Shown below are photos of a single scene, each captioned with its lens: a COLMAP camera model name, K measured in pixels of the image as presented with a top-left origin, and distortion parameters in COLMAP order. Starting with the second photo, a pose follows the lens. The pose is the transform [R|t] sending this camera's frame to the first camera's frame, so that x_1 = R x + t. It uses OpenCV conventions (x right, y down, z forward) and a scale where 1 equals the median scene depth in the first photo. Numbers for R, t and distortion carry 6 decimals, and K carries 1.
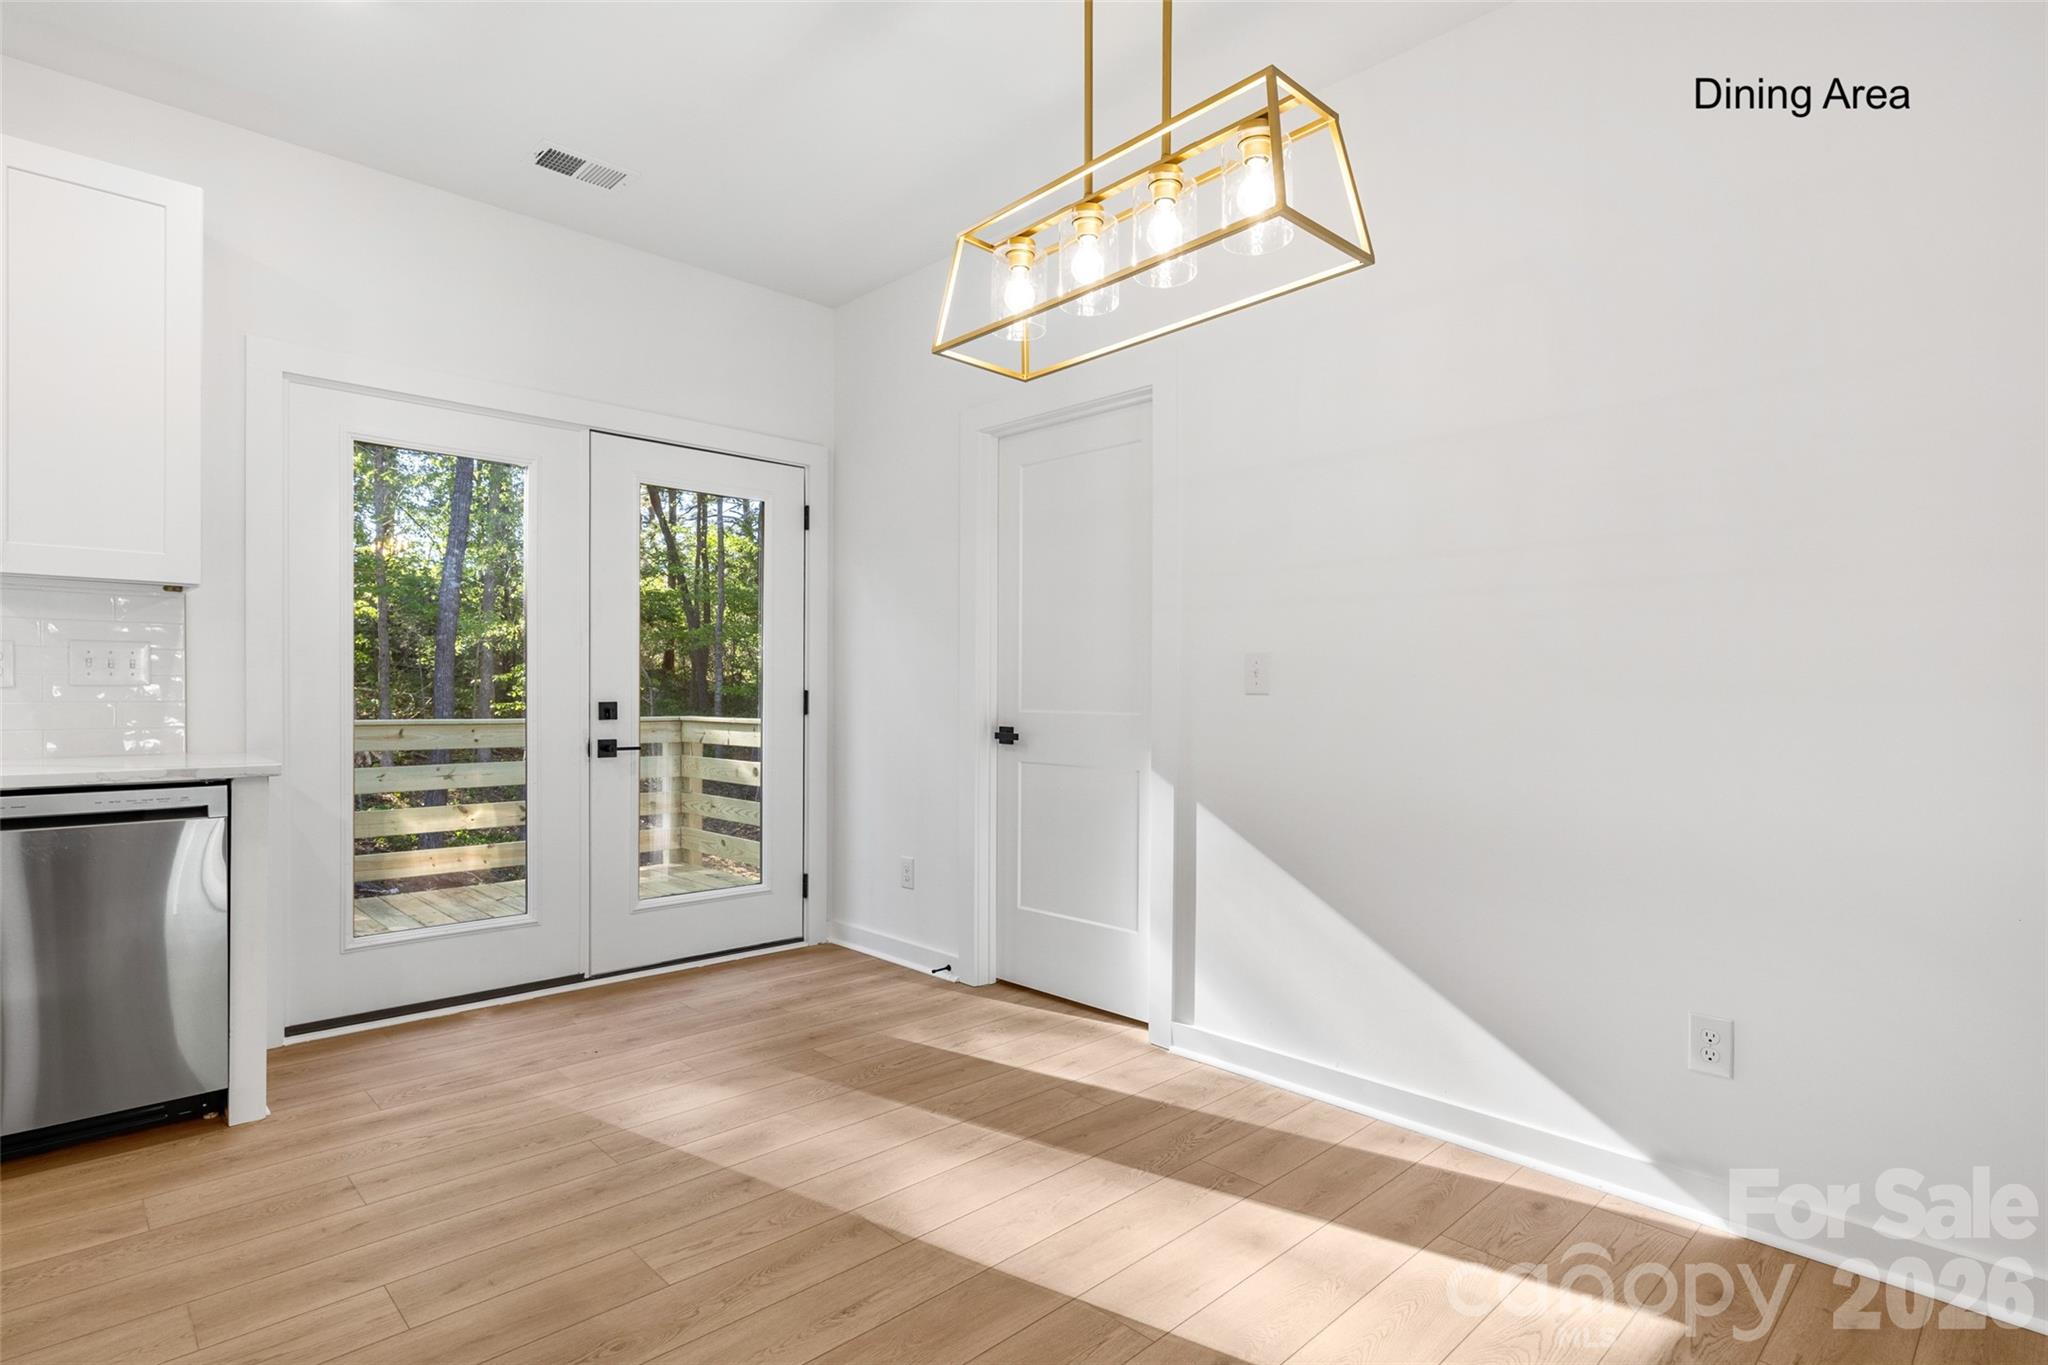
lens RADIAL K [[1035.8, 0, 1018.8], [0, 1035.8, 700.3], [0, 0, 1]] dist [-0.002005, -0.000264]
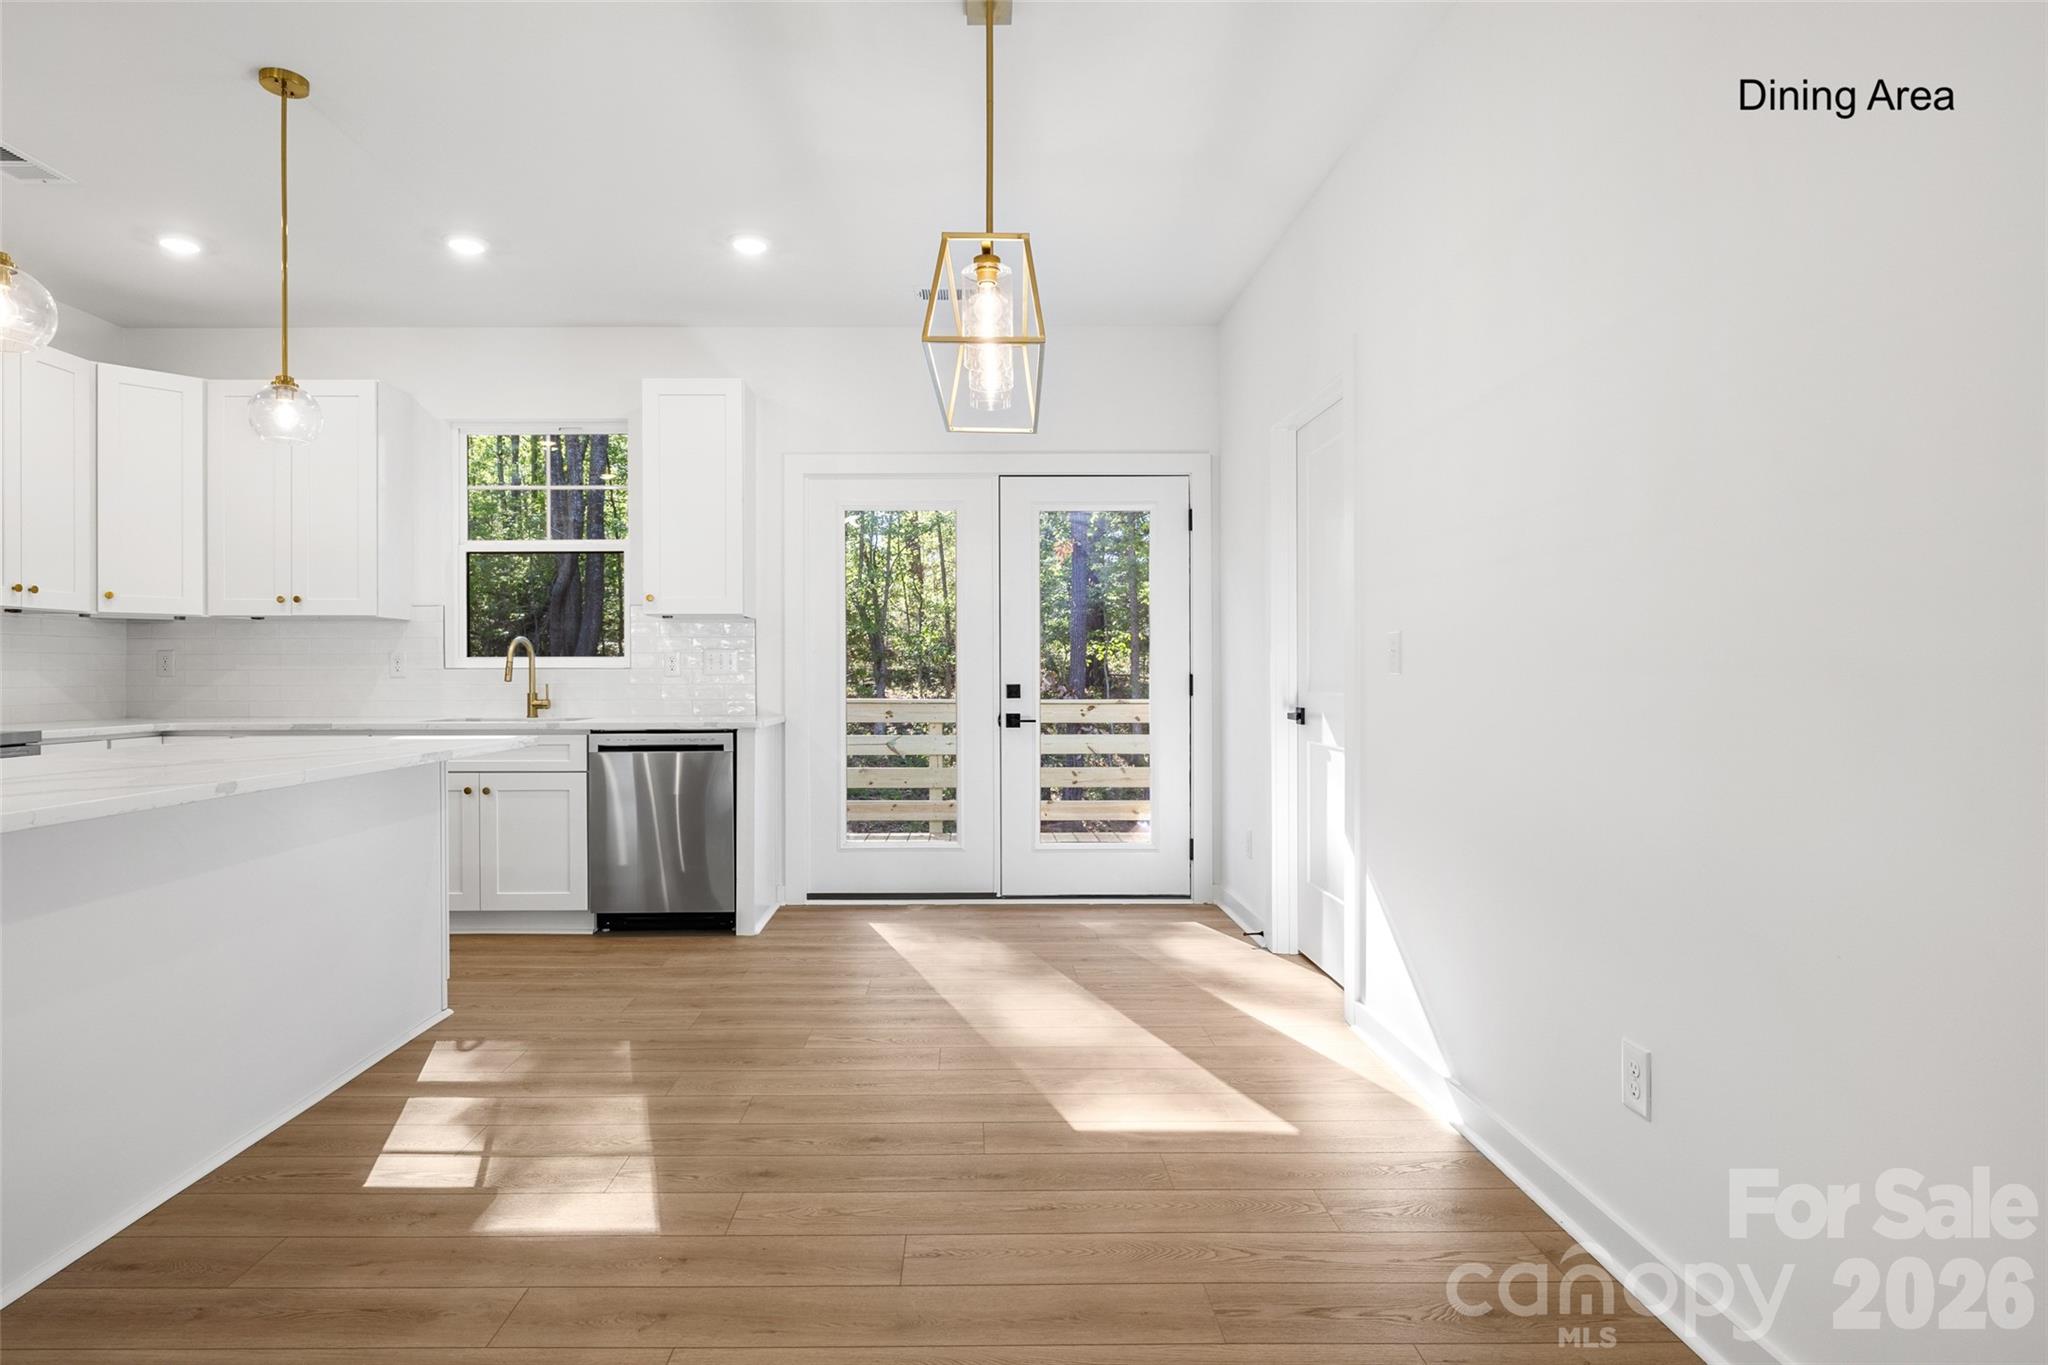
lens RADIAL K [[1104.7, 0, 976.1], [0, 1104.7, 673.3], [0, 0, 1]] dist [0.000074, 0.000114]
pose [[0.725420, -0.008372, -0.688256, 0.593856], [0.000550, 0.999933, -0.011583, 0.004461], [0.688306, 0.008024, 0.725376, -0.032320]]
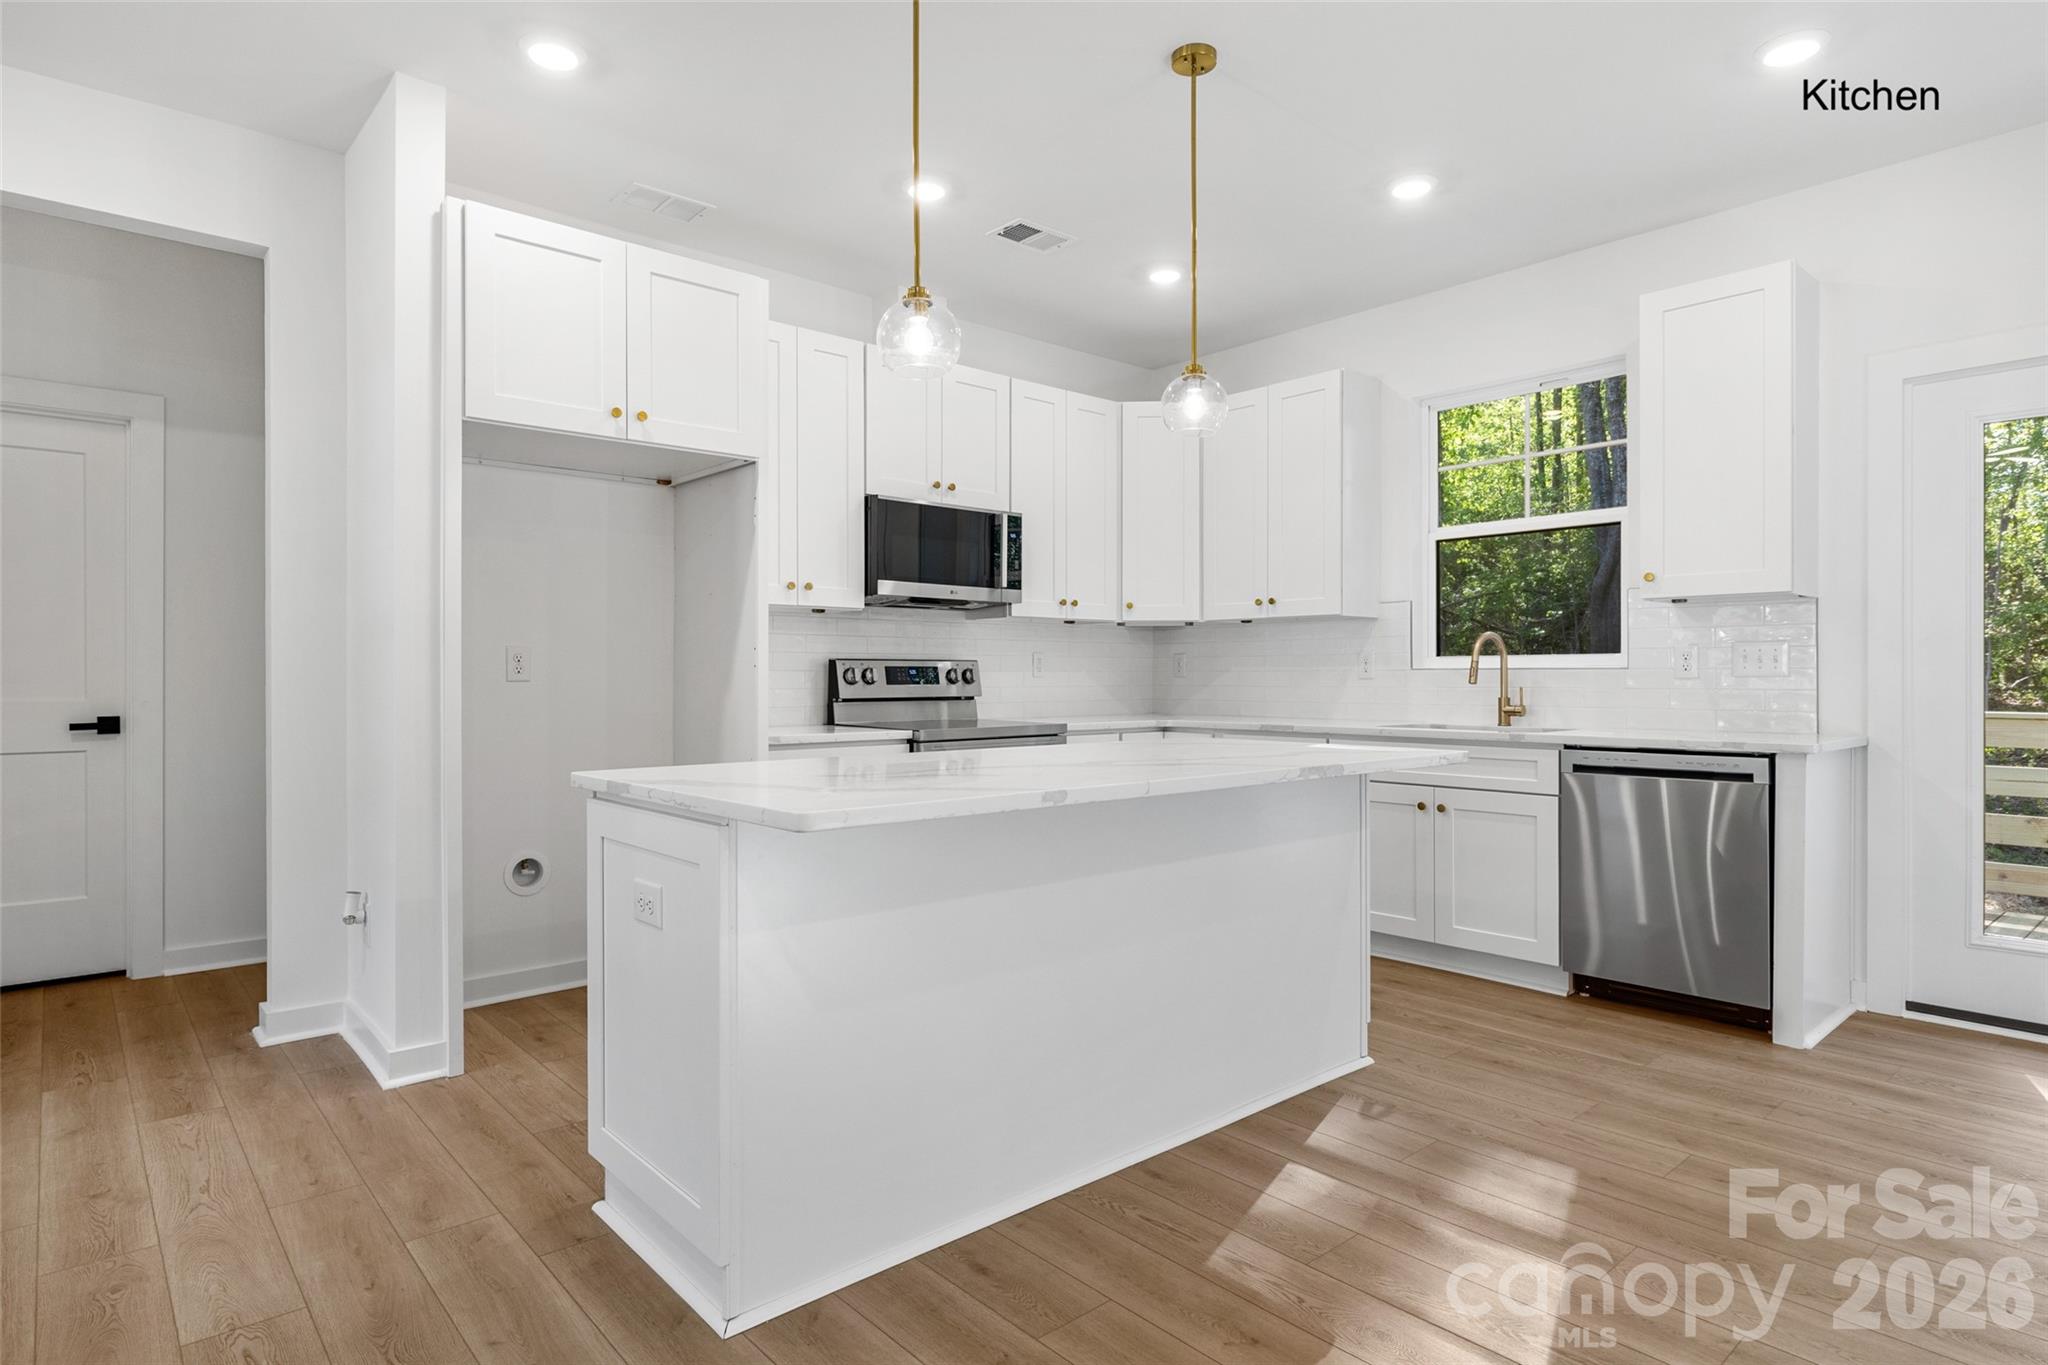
lens RADIAL K [[1110.1, 0, 1016.0], [0, 1110.1, 682.0], [0, 0, 1]] dist [-0.002210, 0.000389]
pose [[-0.046994, -0.000880, -0.998895, 0.438946], [-0.009335, 0.999956, -0.000442, 0.001197], [0.998852, 0.009304, -0.047001, 0.138659]]
